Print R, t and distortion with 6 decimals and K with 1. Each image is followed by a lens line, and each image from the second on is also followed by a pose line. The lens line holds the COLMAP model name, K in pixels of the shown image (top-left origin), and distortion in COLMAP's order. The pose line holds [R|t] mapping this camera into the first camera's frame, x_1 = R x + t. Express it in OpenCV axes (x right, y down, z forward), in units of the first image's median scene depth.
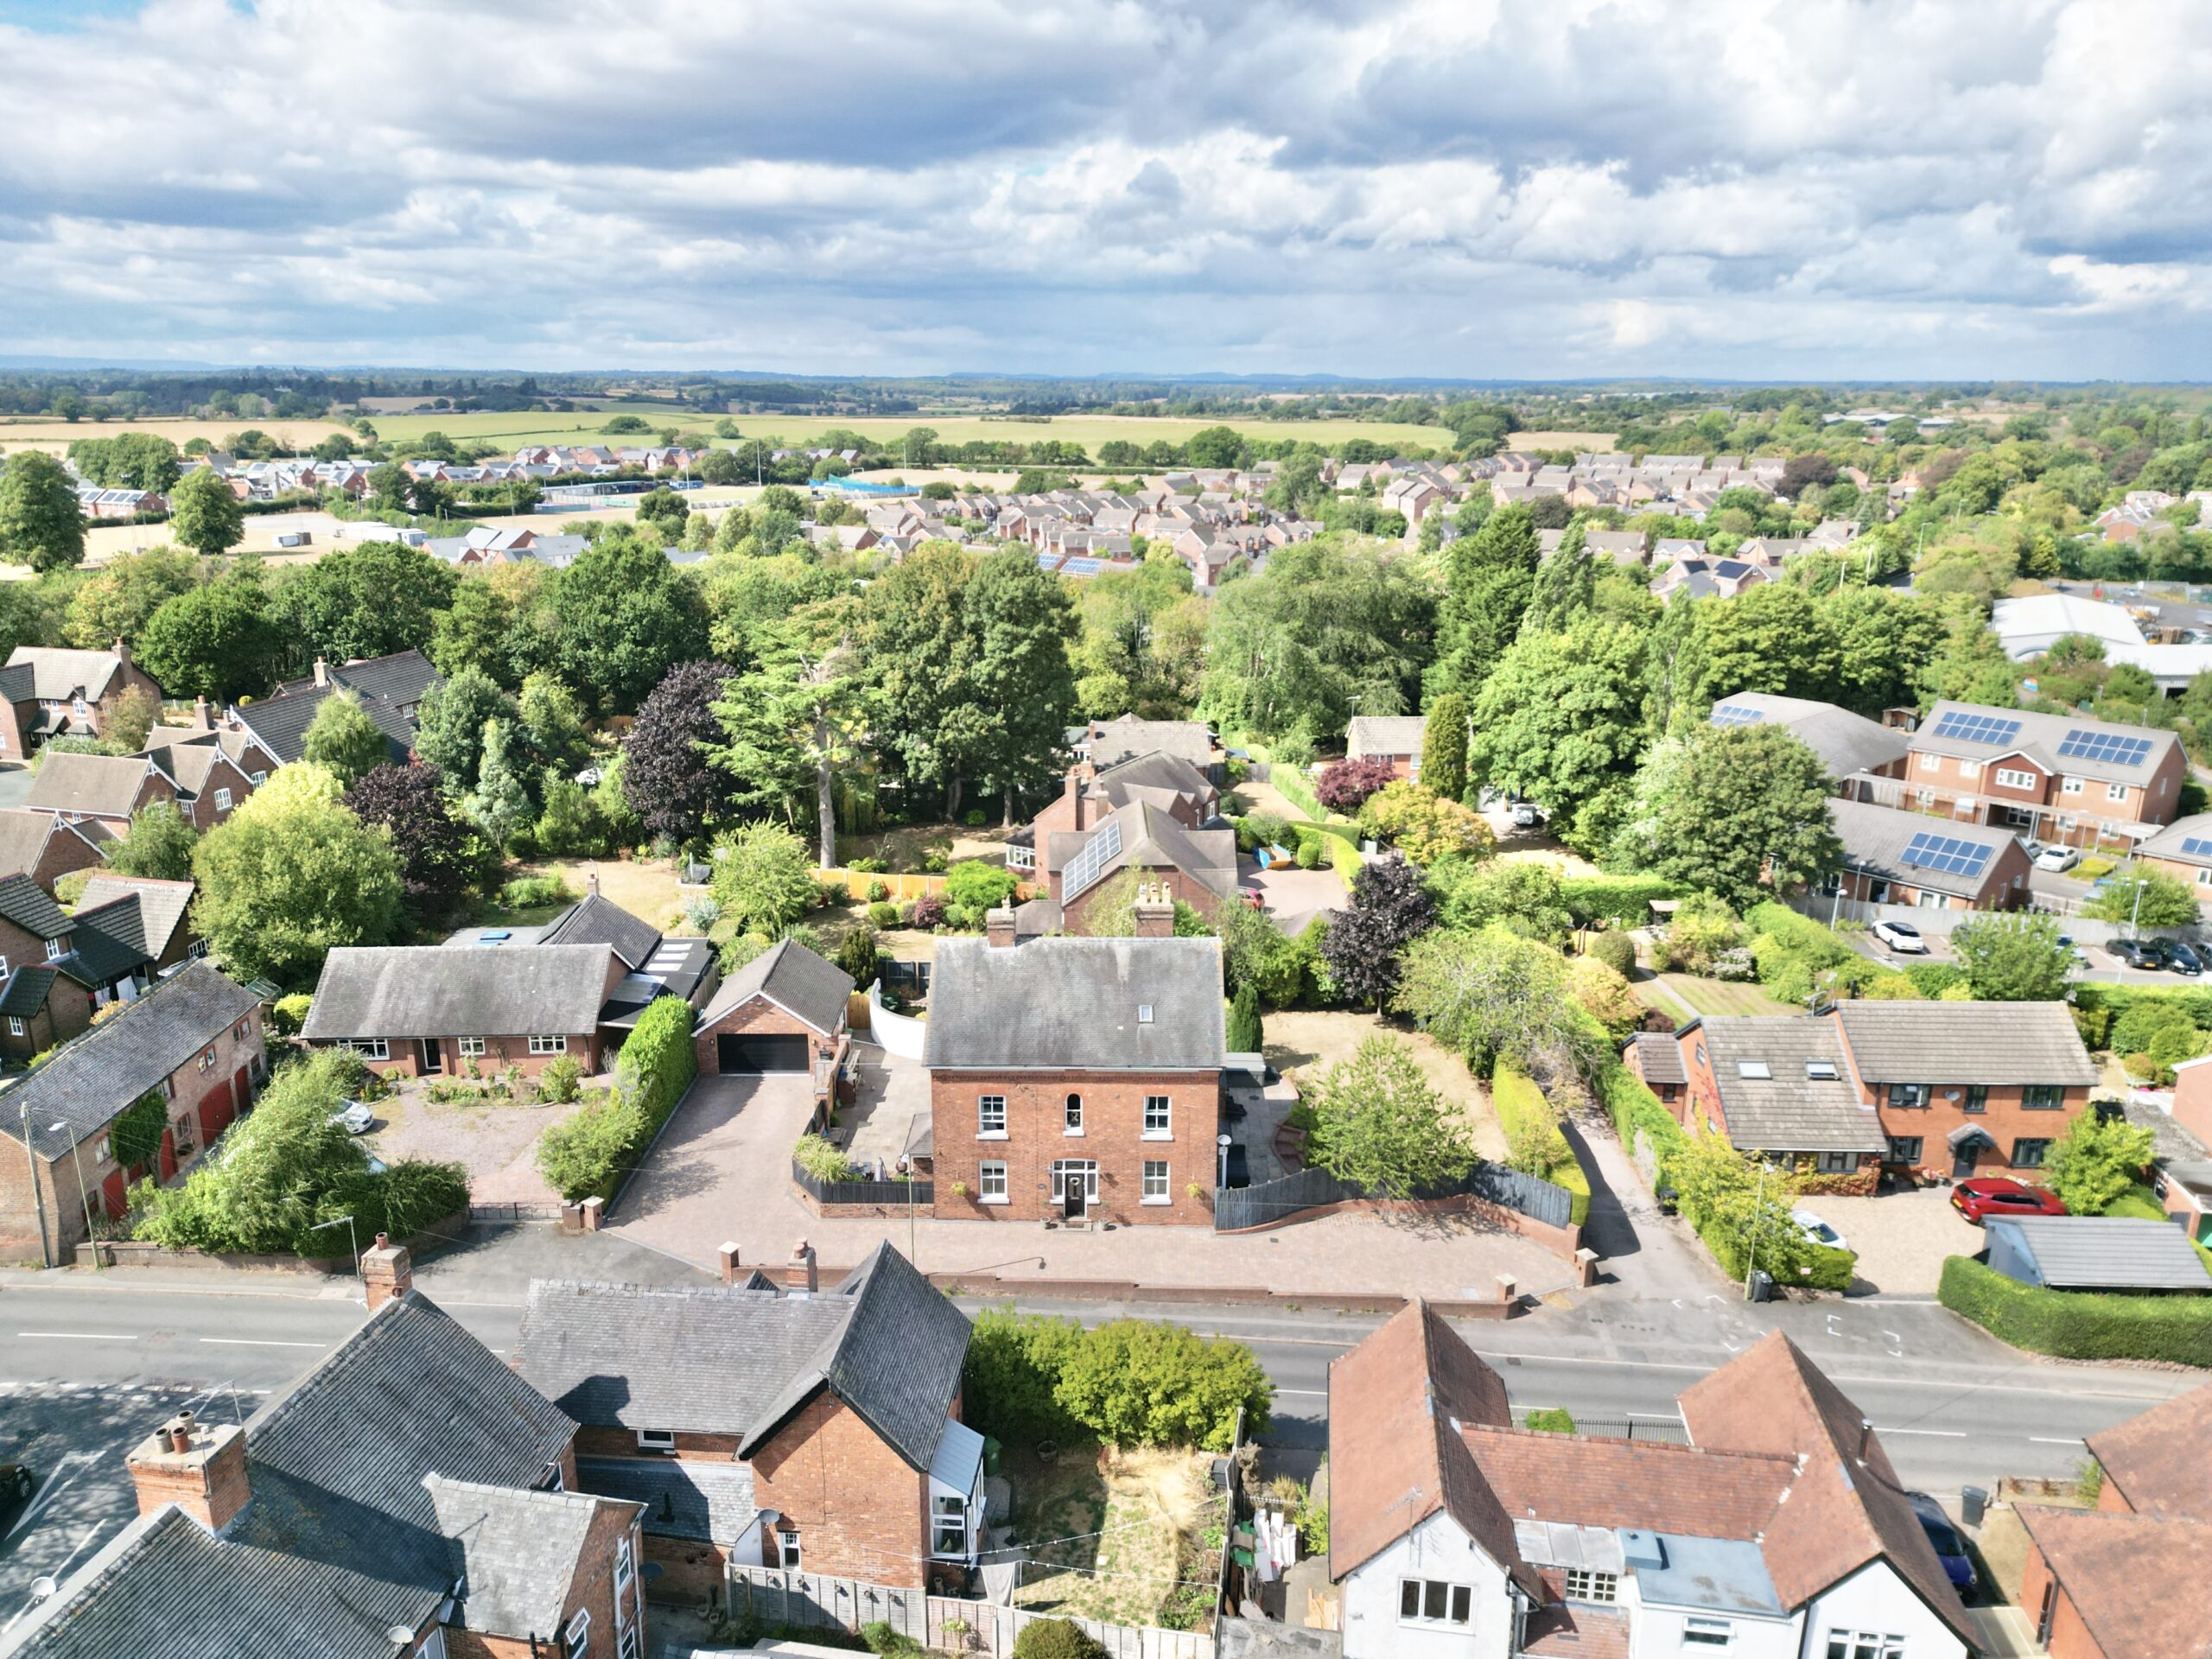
lens RADIAL K [[1549.0, 0, 1106.0], [0, 1549.0, 829.5], [0, 0, 1]] dist [0.049410, -0.051615]
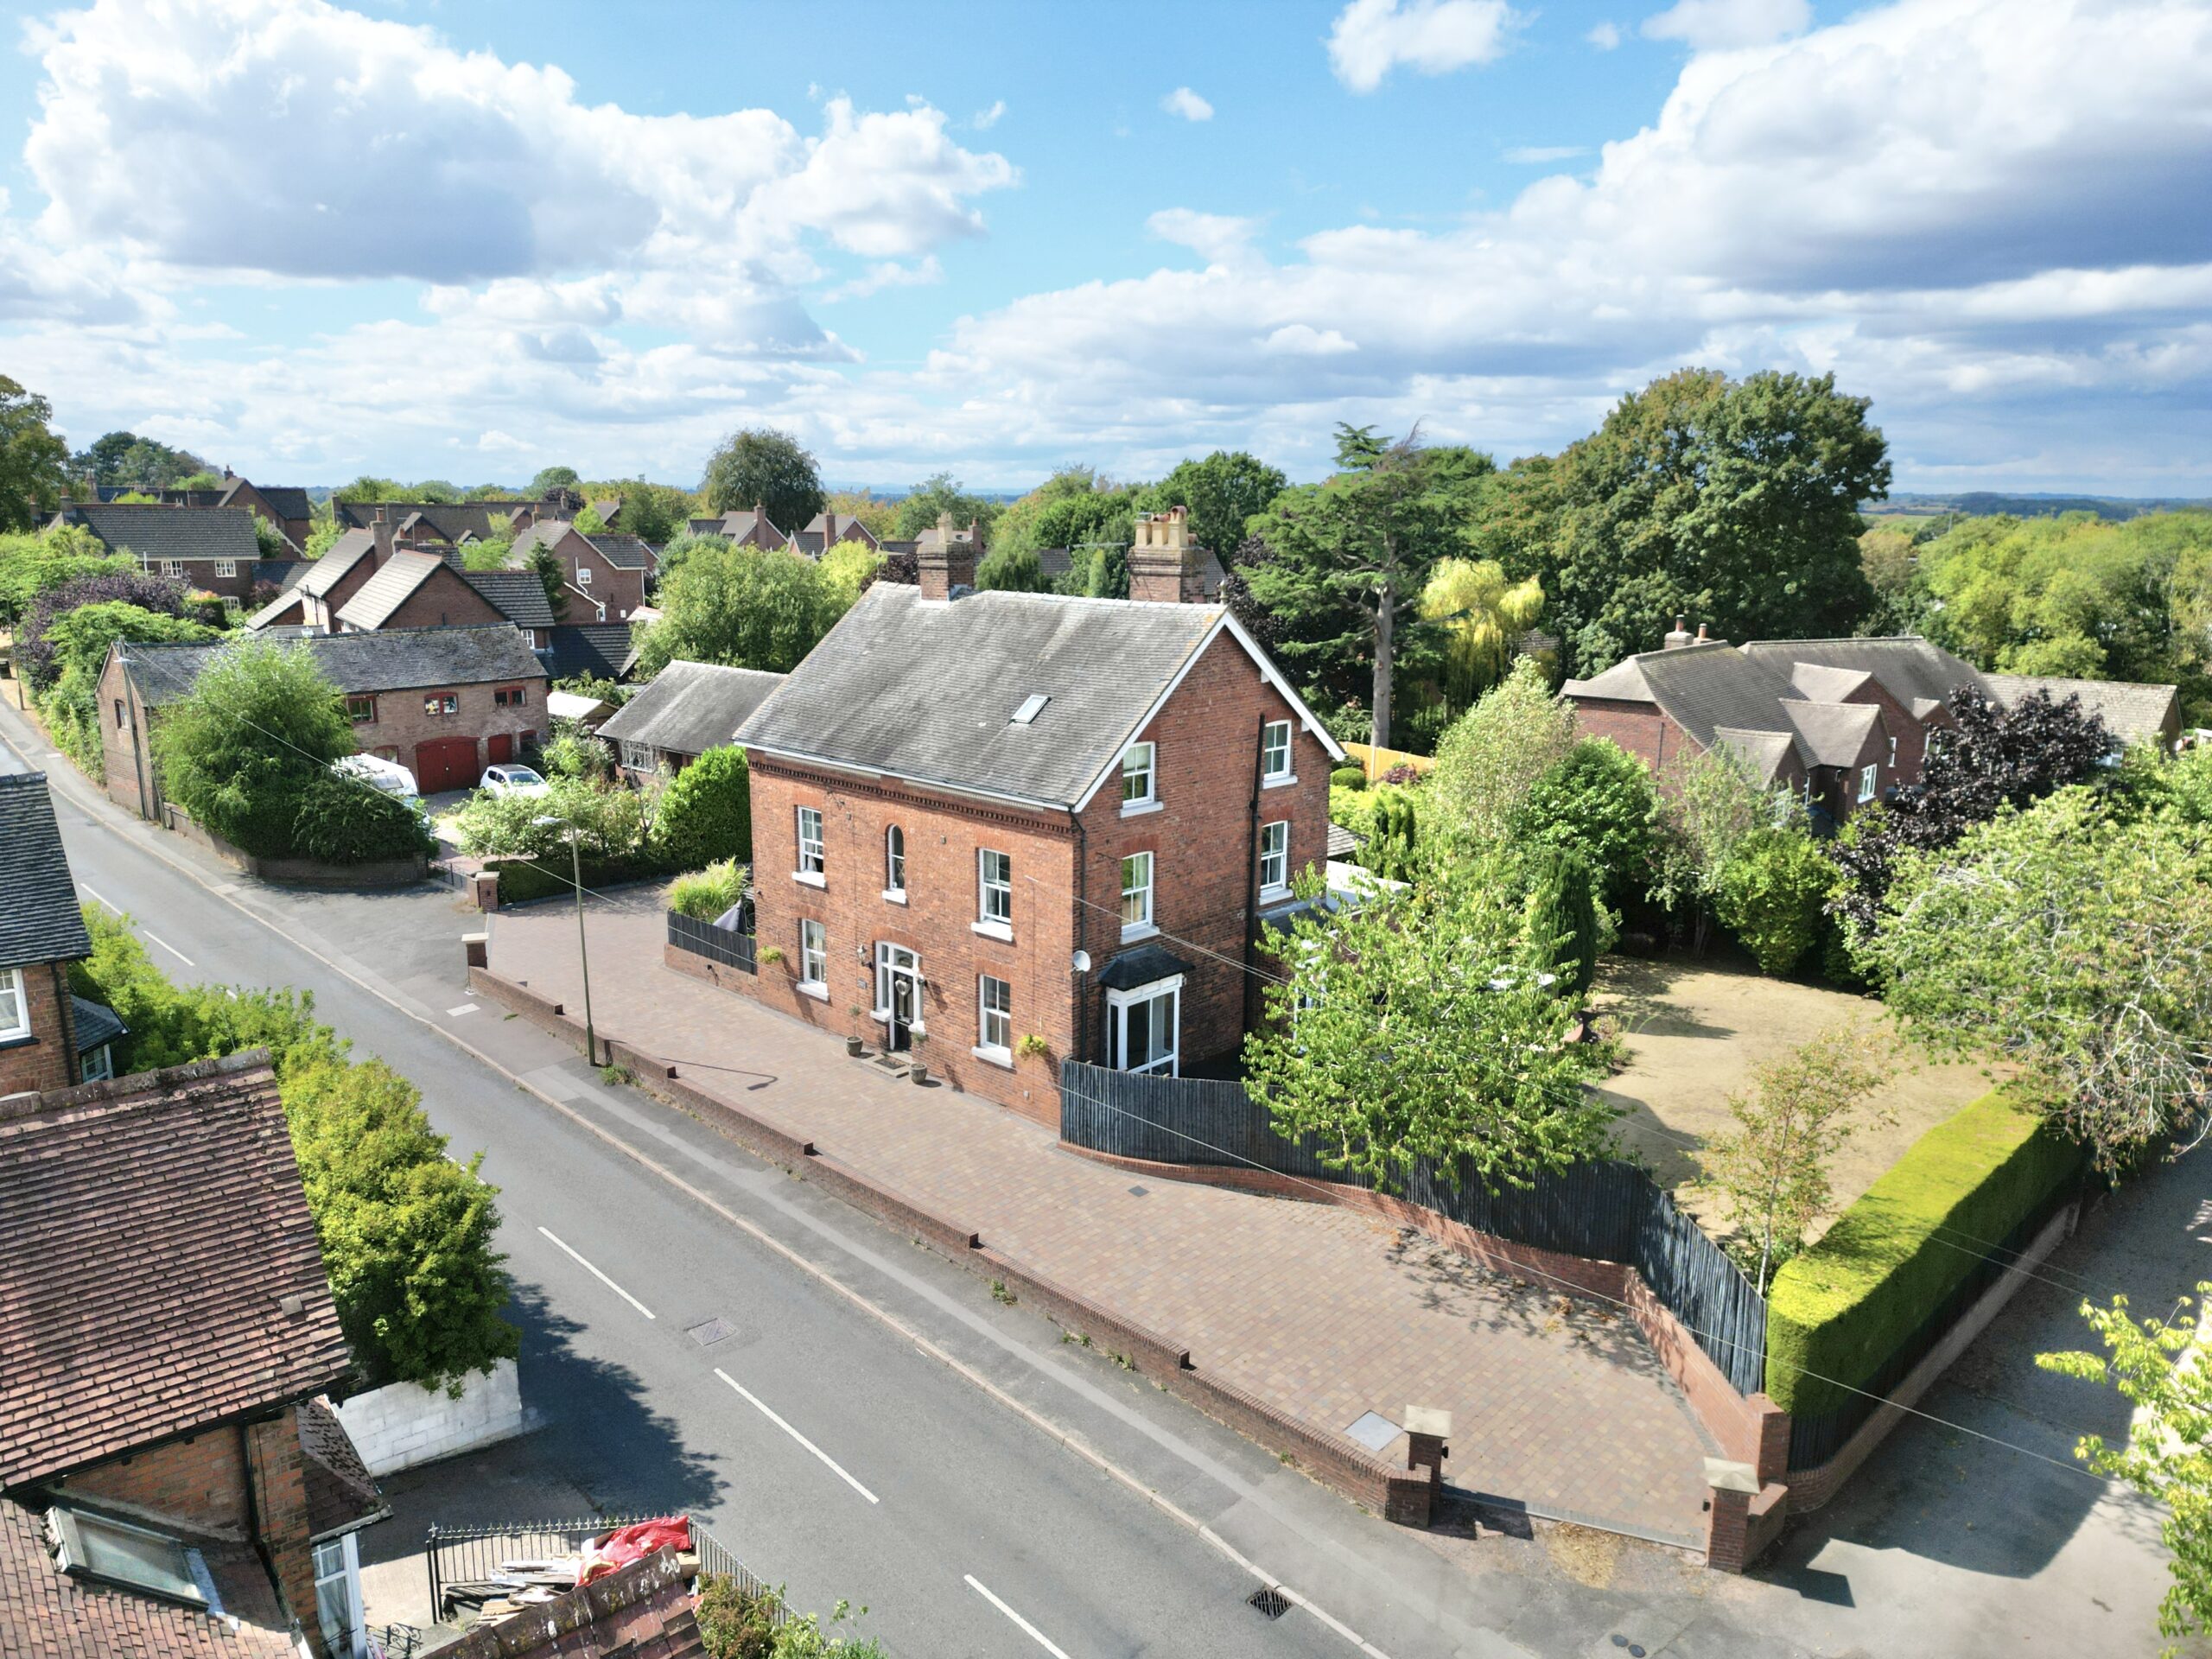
lens RADIAL K [[1549.0, 0, 1106.0], [0, 1549.0, 829.5], [0, 0, 1]] dist [0.049410, -0.051615]
pose [[0.730130, 0.146391, -0.667443, 0.412228], [-0.193470, 0.981100, 0.003545, 0.151867], [0.655347, 0.126541, 0.744653, 0.611886]]
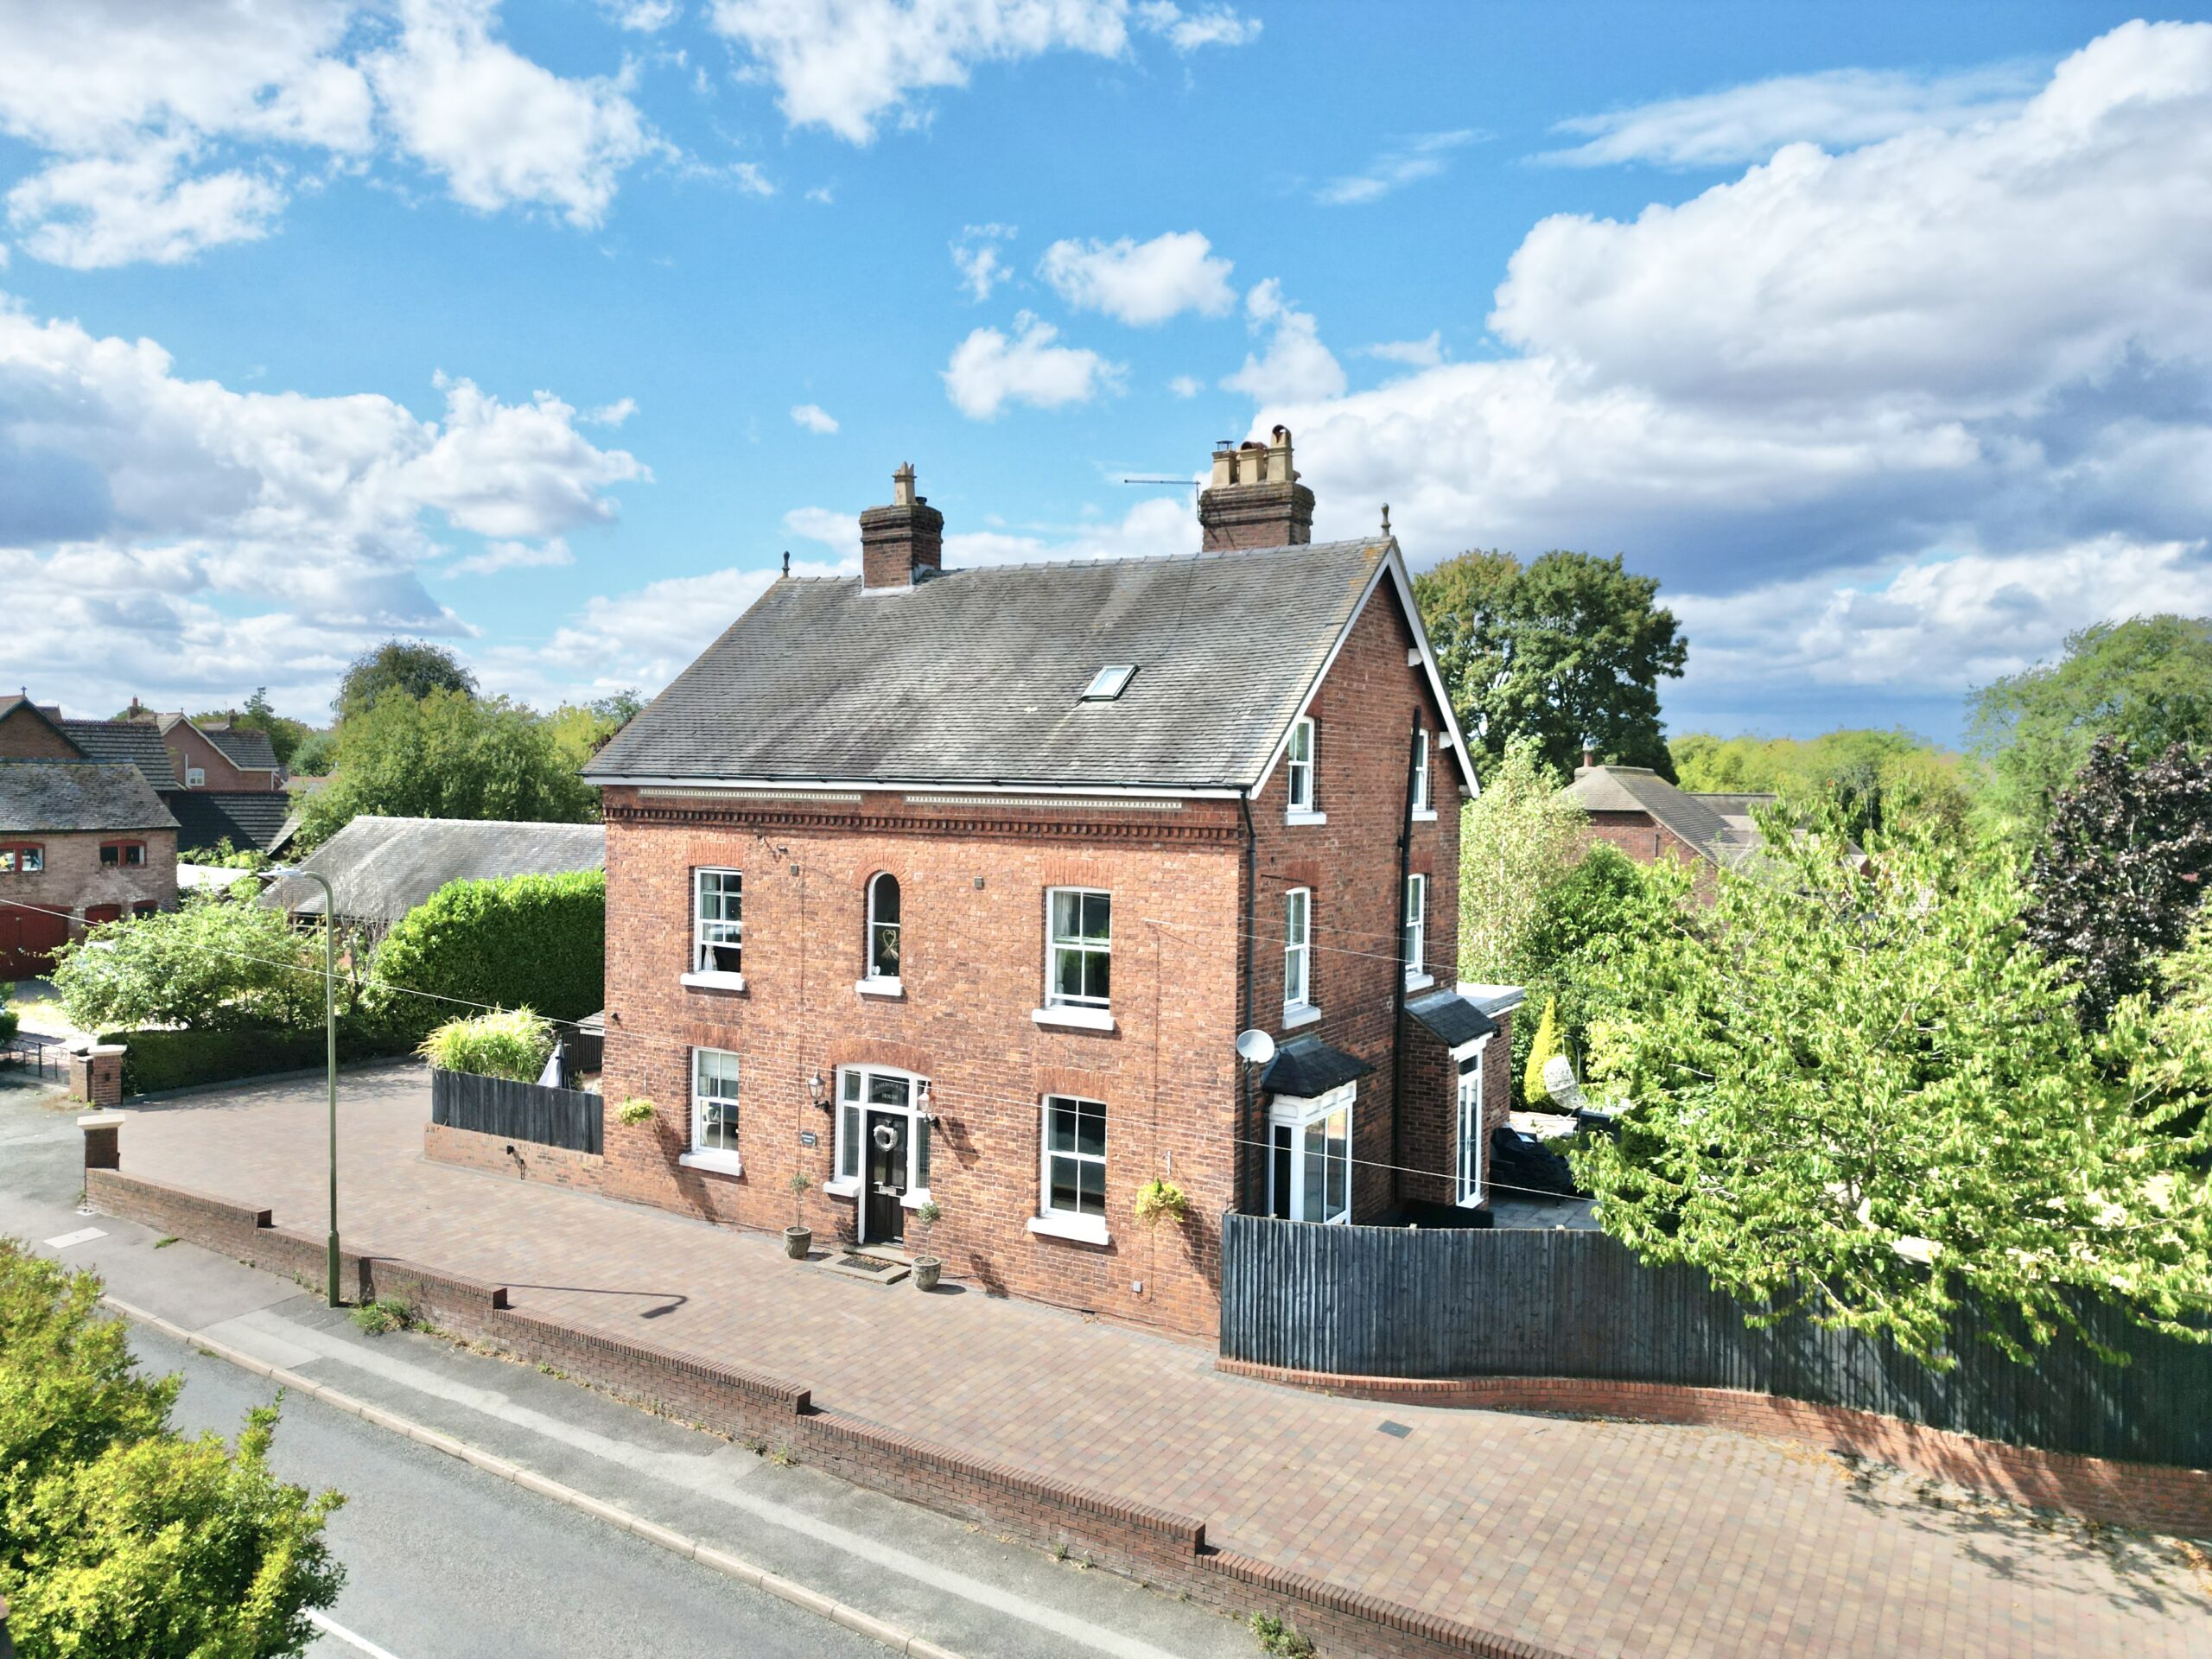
lens RADIAL K [[1549.0, 0, 1106.0], [0, 1549.0, 829.5], [0, 0, 1]] dist [0.049410, -0.051615]
pose [[0.866244, 0.026996, -0.498891, 0.203676], [-0.150541, 0.966236, -0.209105, 0.225199], [0.476402, 0.256239, 0.841060, 0.700309]]
